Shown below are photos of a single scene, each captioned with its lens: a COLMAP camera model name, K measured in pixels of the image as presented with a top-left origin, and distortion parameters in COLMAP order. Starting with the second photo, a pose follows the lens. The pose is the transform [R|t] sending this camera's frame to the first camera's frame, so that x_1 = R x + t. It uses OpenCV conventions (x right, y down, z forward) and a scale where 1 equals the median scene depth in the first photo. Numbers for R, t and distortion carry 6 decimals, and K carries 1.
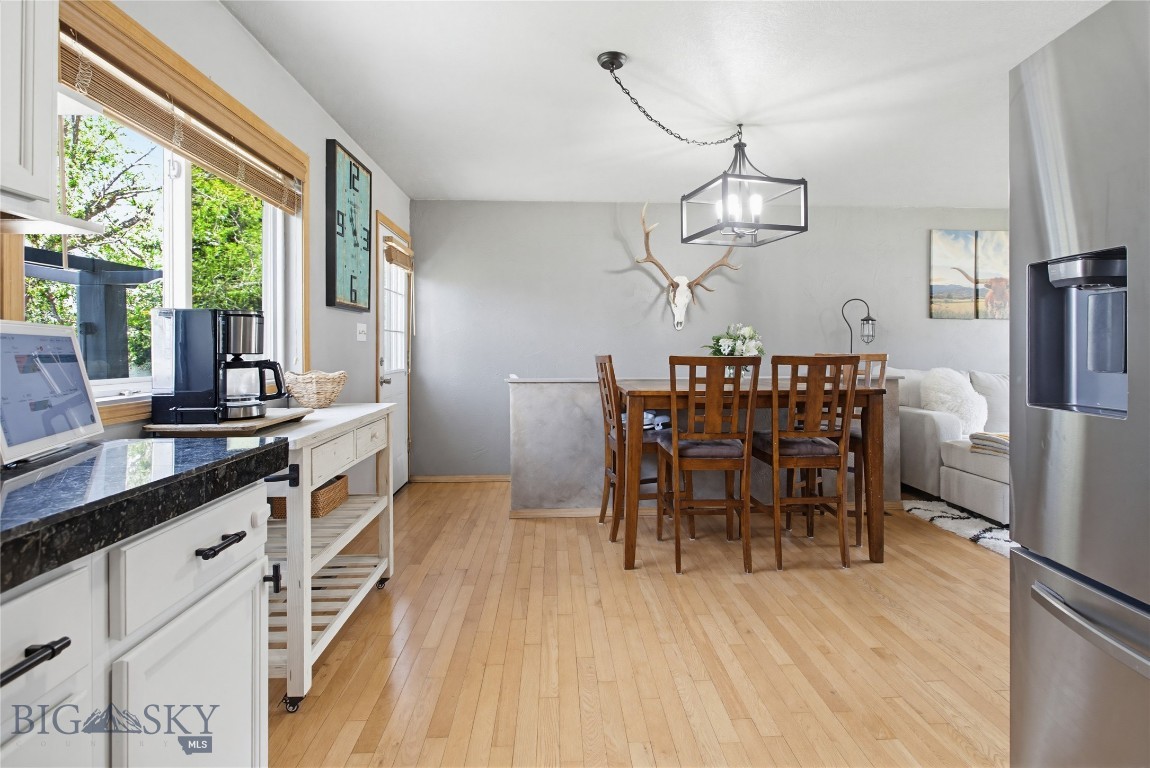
lens RADIAL K [[562.1, 0, 588.9], [0, 562.1, 349.5], [0, 0, 1]] dist [-0.009646, 0.003059]
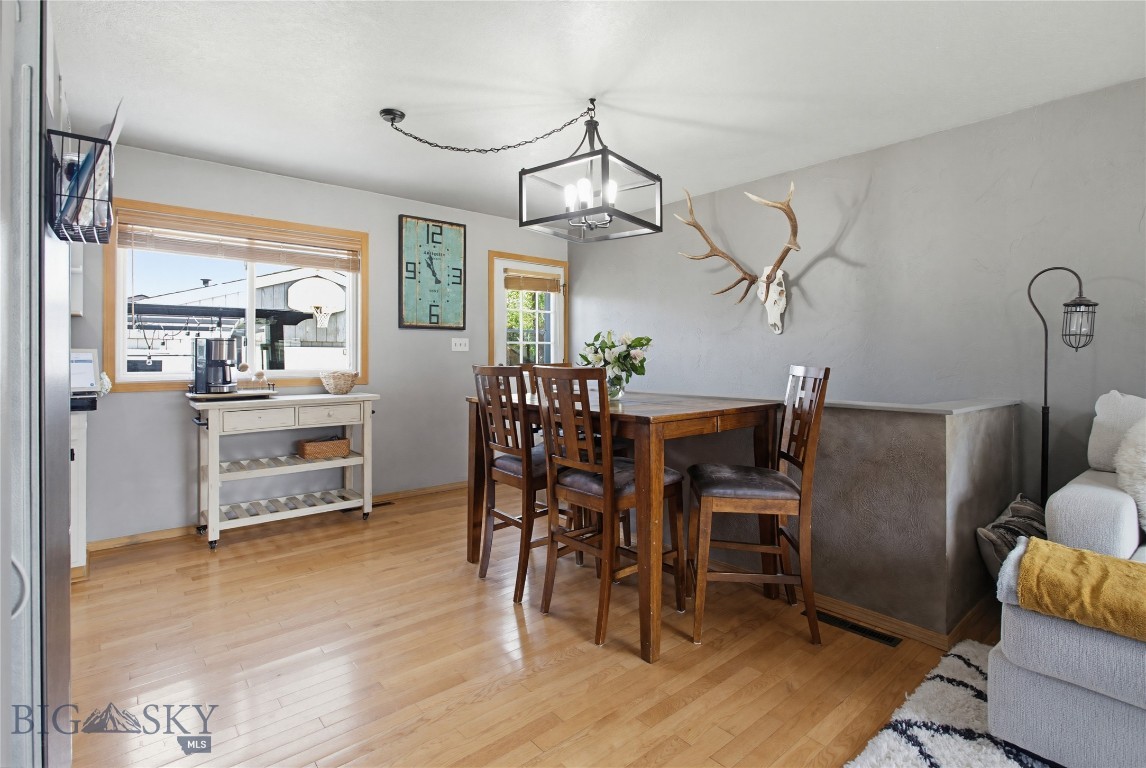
lens RADIAL K [[560.1, 0, 581.3], [0, 560.1, 356.5], [0, 0, 1]] dist [-0.009646, 0.003059]
pose [[0.605687, 0.002540, -0.795699, 0.927705], [-0.002601, 0.999996, 0.001212, -0.004958], [0.795699, 0.001336, 0.605691, 0.454428]]
